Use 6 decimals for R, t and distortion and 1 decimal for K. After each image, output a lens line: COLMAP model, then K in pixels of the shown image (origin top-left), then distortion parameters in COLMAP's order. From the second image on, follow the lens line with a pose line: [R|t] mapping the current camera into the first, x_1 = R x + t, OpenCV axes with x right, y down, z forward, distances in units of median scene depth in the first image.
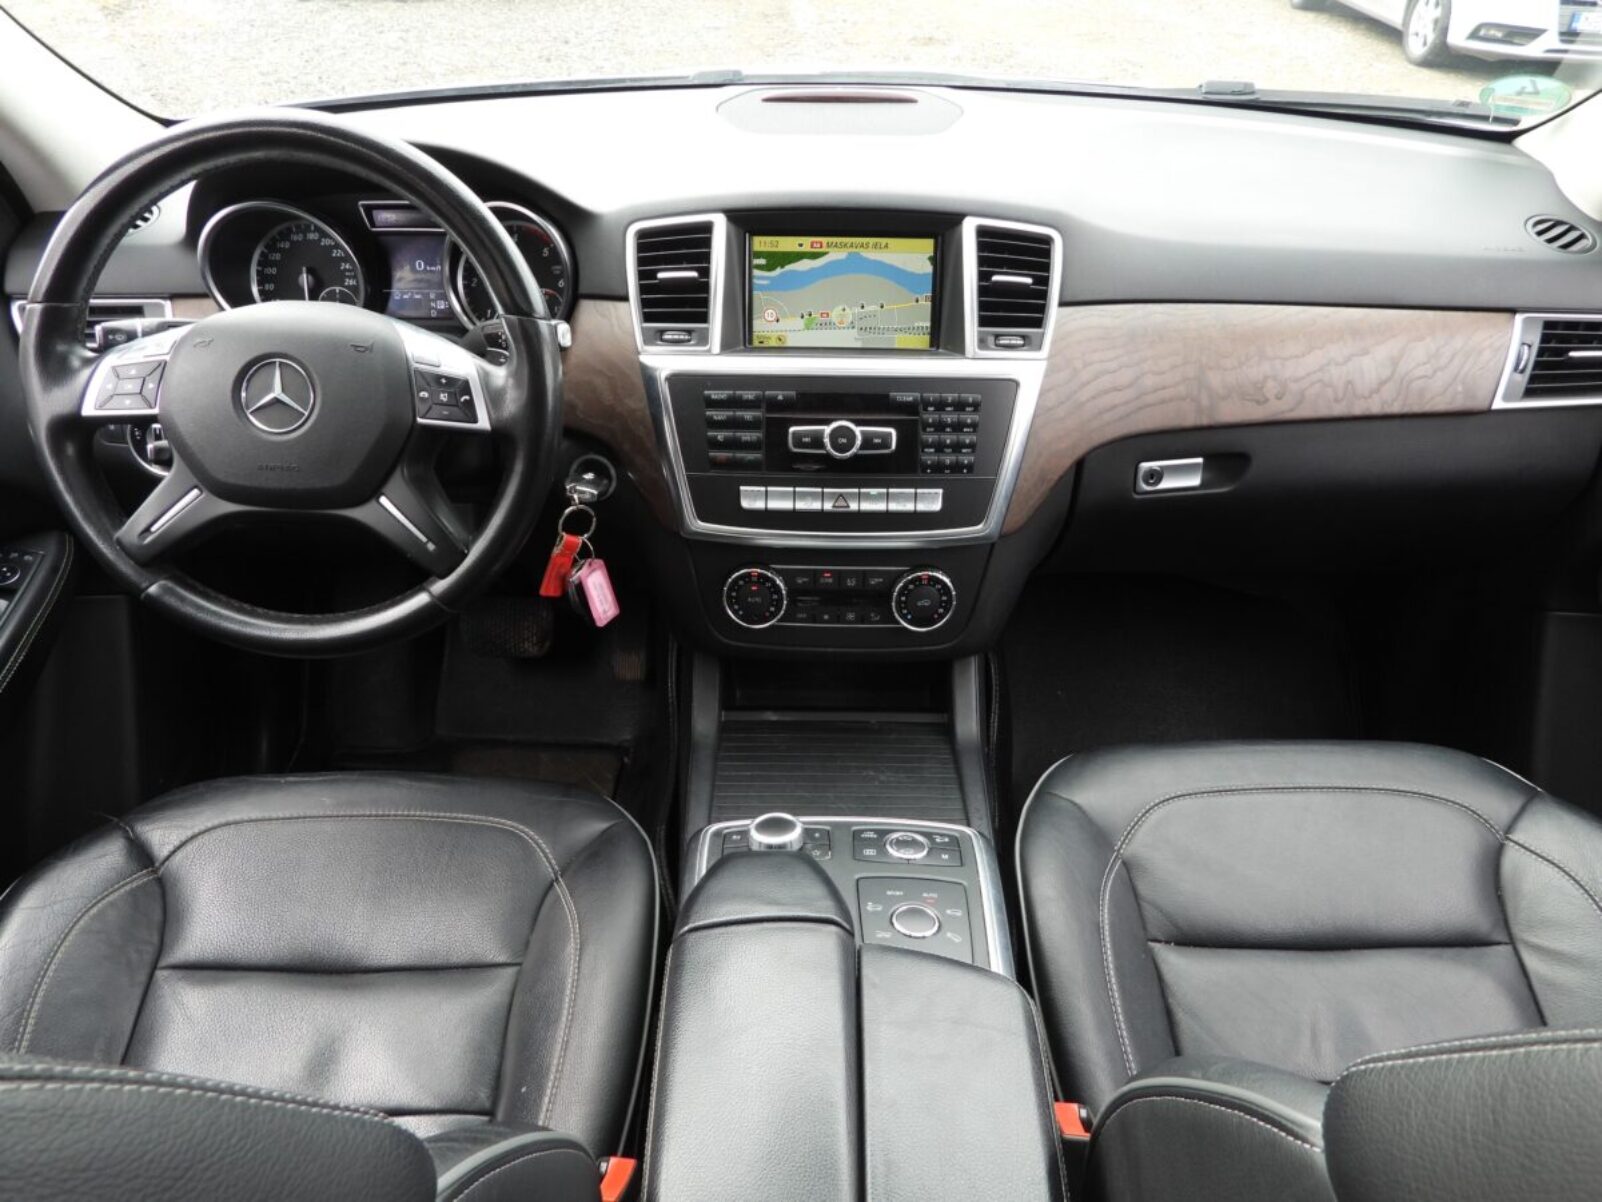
lens RADIAL K [[1151.0, 0, 794.7], [0, 1151.0, 593.7], [0, 0, 1]] dist [-0.008487, 0.003312]
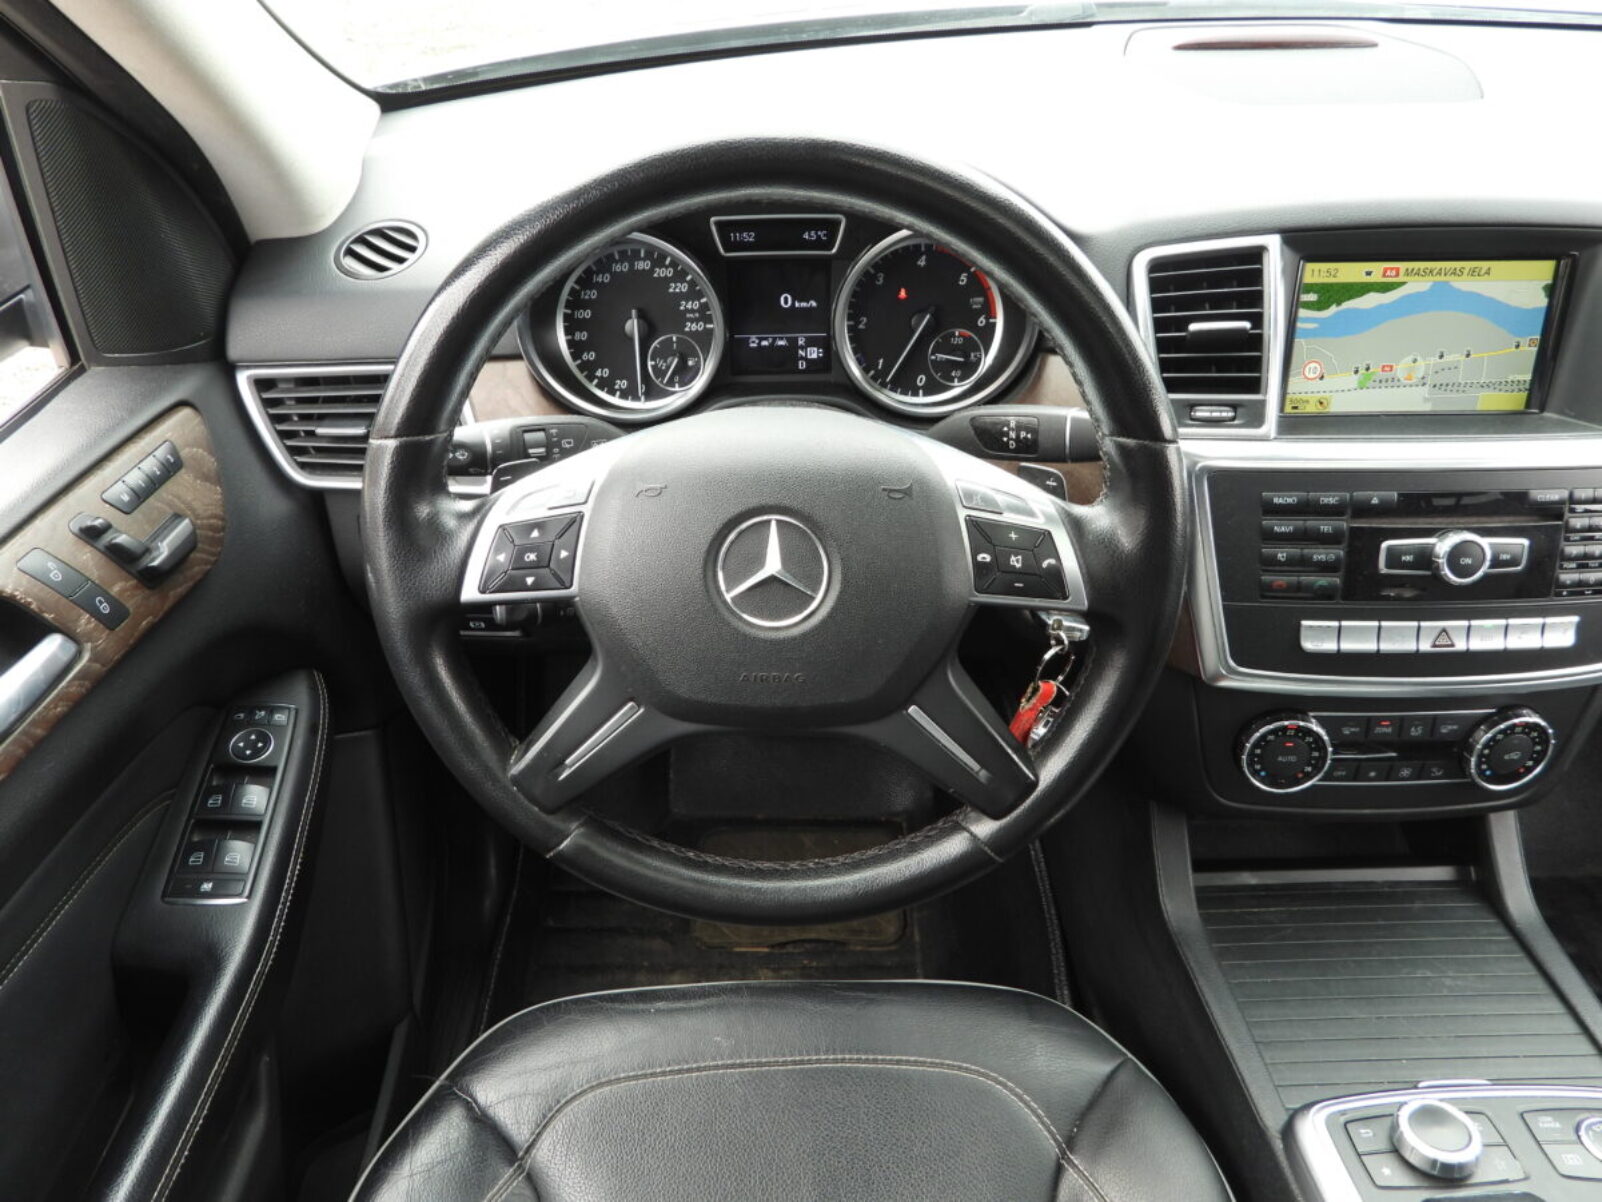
lens RADIAL K [[1151.0, 0, 806.8], [0, 1151.0, 601.6], [0, 0, 1]] dist [-0.008487, 0.003312]
pose [[0.999420, -0.030966, 0.014172, -0.359612], [0.029638, 0.995864, 0.085892, -0.172230], [-0.016773, -0.085422, 0.996204, 0.280306]]
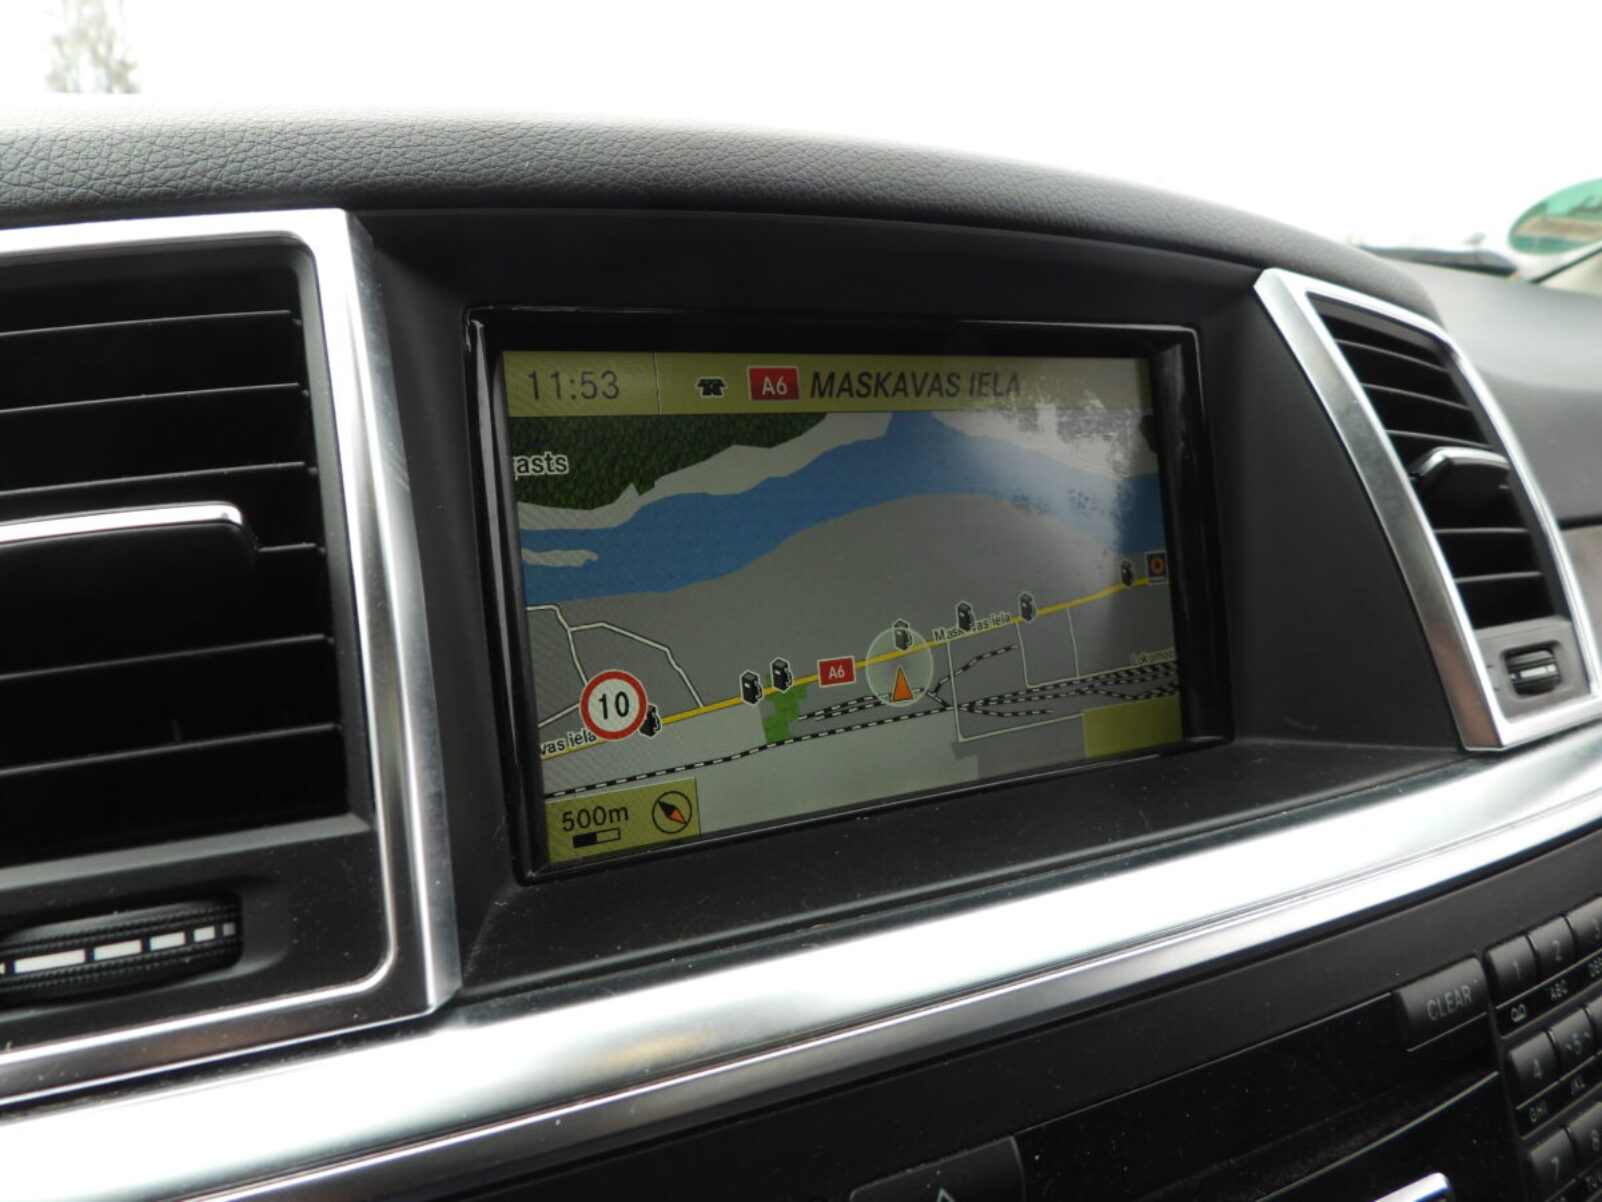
lens RADIAL K [[1151.0, 0, 808.1], [0, 1151.0, 589.7], [0, 0, 1]] dist [-0.008487, 0.003312]
pose [[0.877678, -0.097247, 0.469281, -0.088675], [0.236829, 0.939290, -0.248286, -0.204900], [-0.416646, 0.329054, 0.847425, 0.813723]]
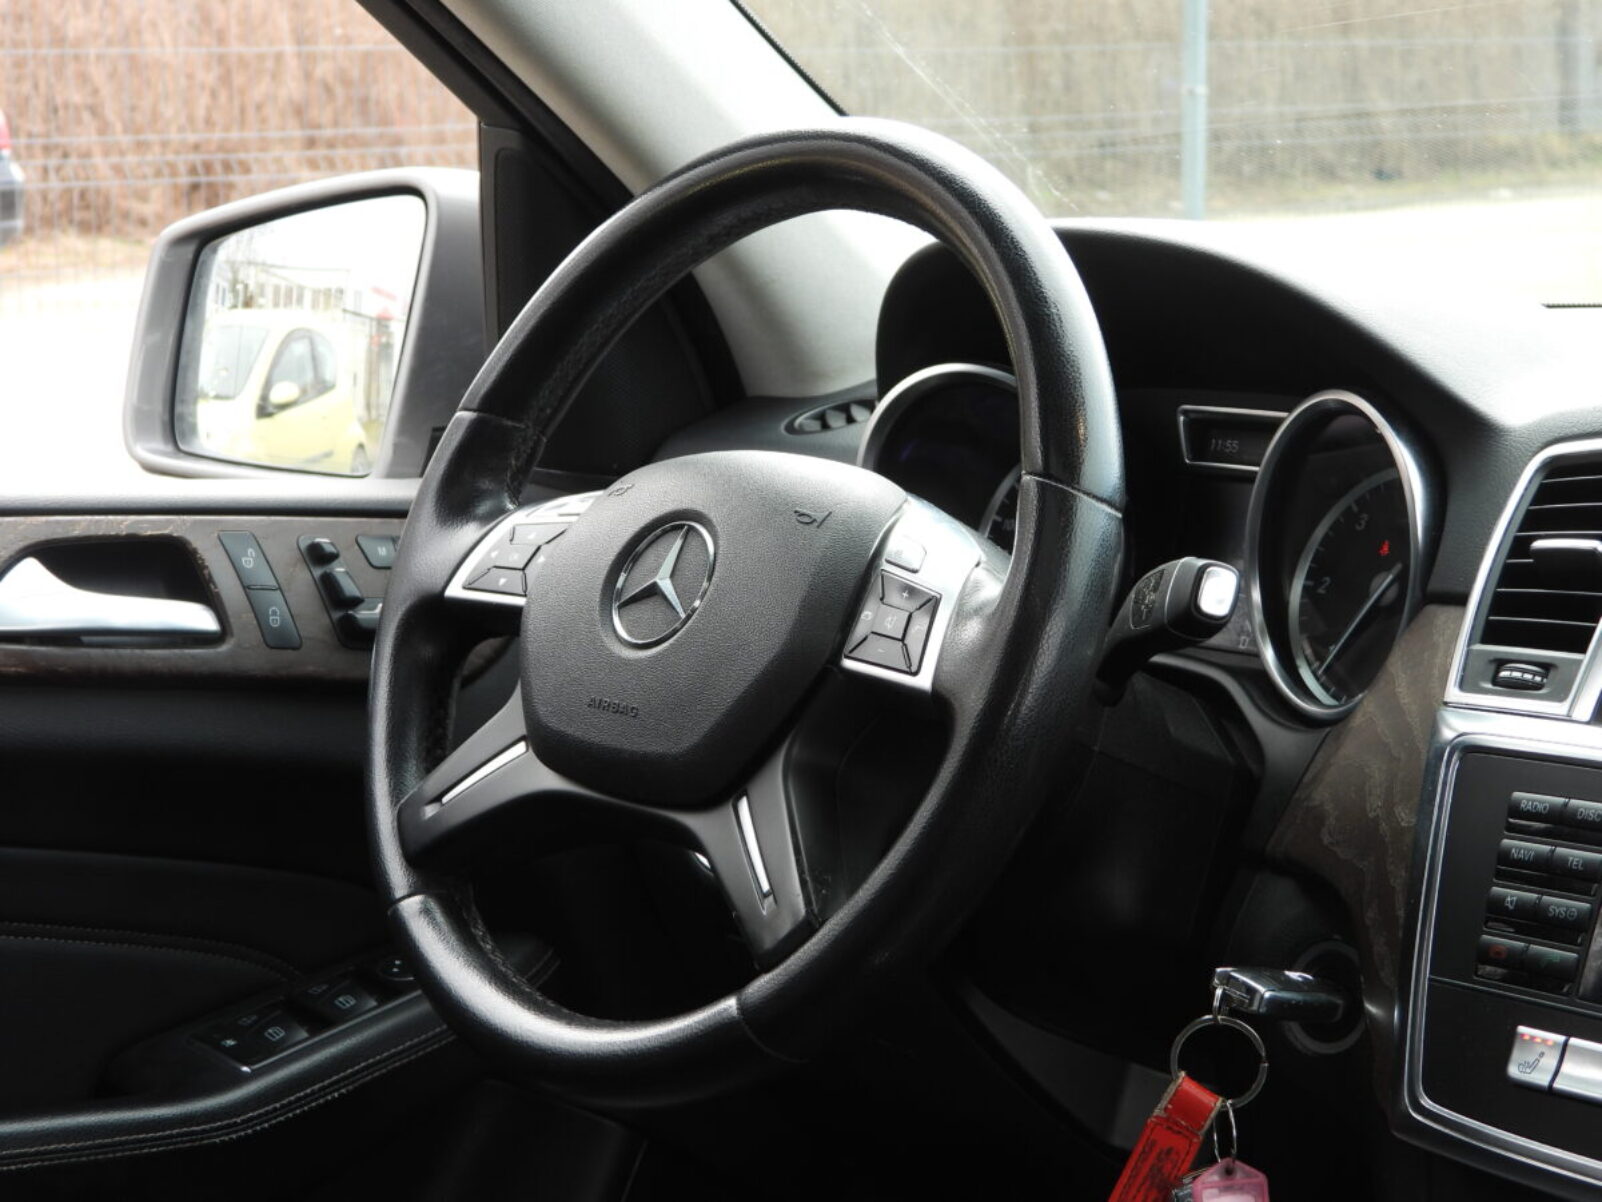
lens RADIAL K [[3513.4, 0, 812.8], [0, 3513.4, 598.7], [0, 0, 1]] dist [-0.105070, 0.000000]
pose [[0.675743, 0.097536, -0.730656, 0.646986], [-0.403142, 0.878736, -0.255540, 0.182754], [0.617129, 0.467237, 0.633121, 0.006672]]
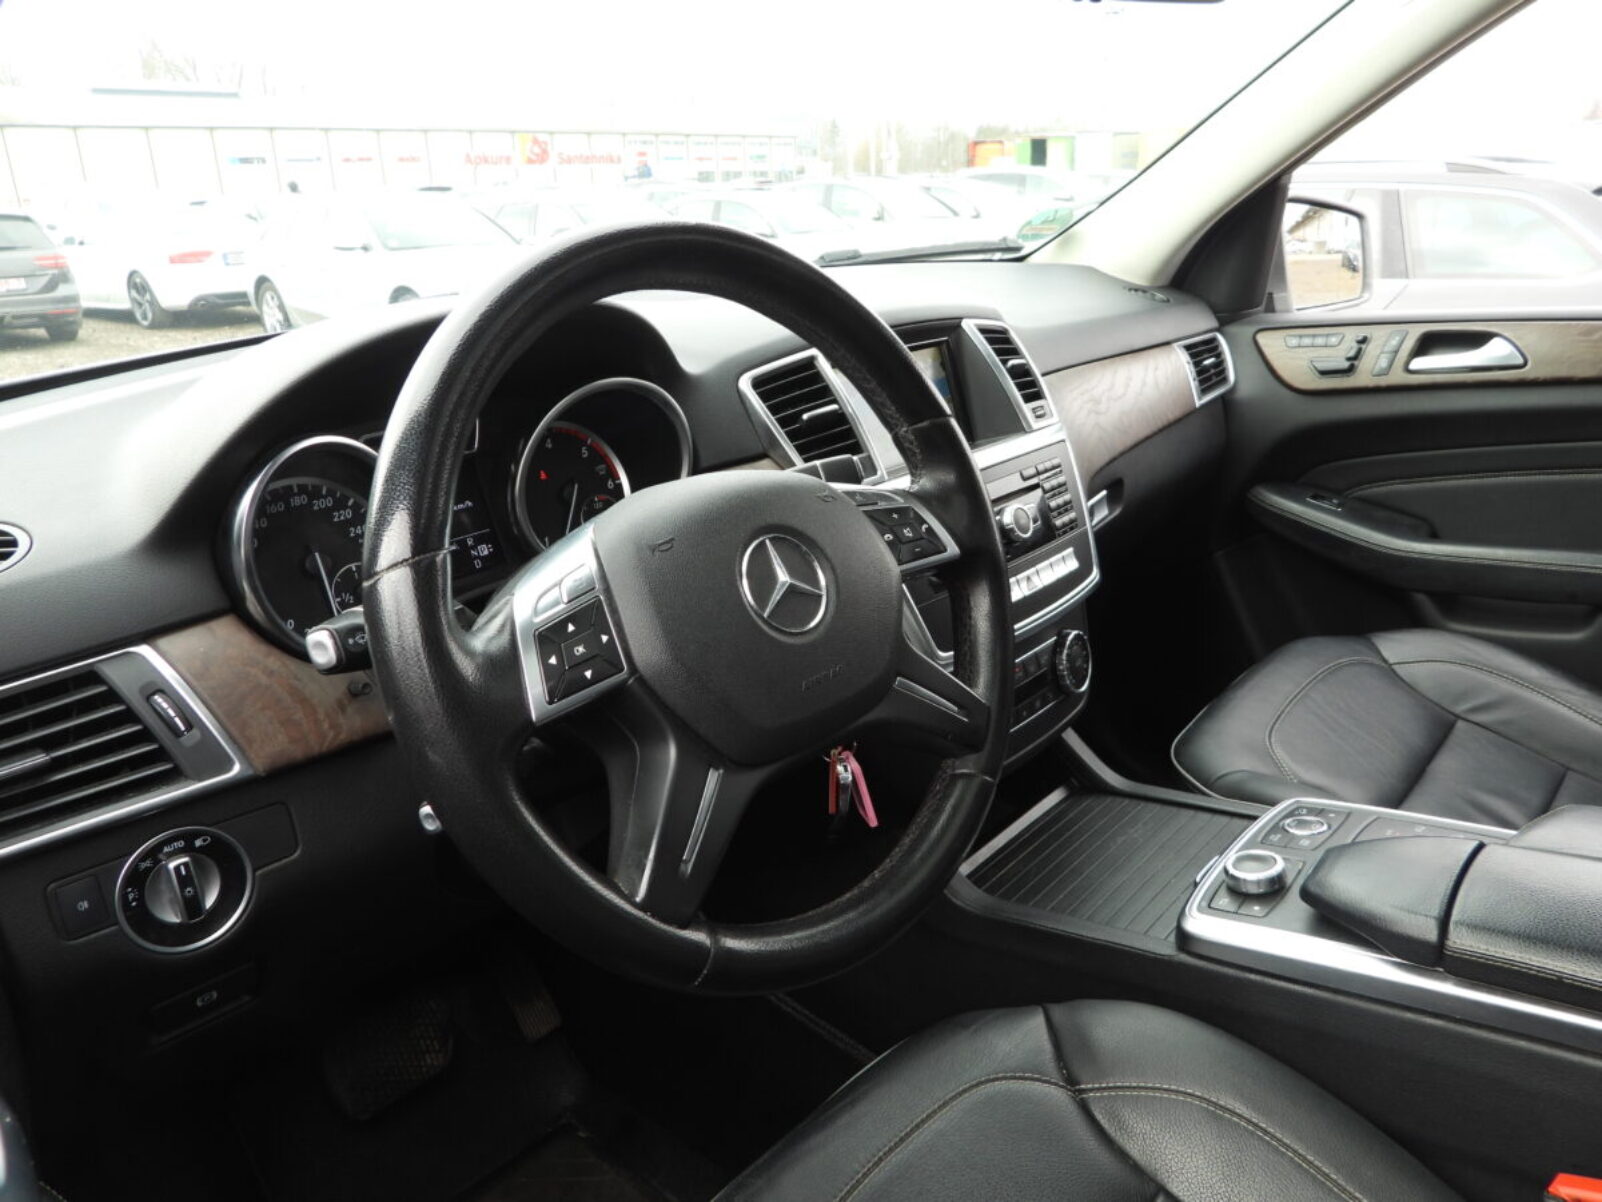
lens RADIAL K [[1151.0, 0, 805.5], [0, 1151.0, 609.0], [0, 0, 1]] dist [-0.008487, 0.003312]
pose [[0.653799, -0.296135, 0.696312, -0.765014], [0.457456, 0.887711, -0.051991, -0.094636], [-0.602728, 0.352525, 0.715853, 0.401325]]
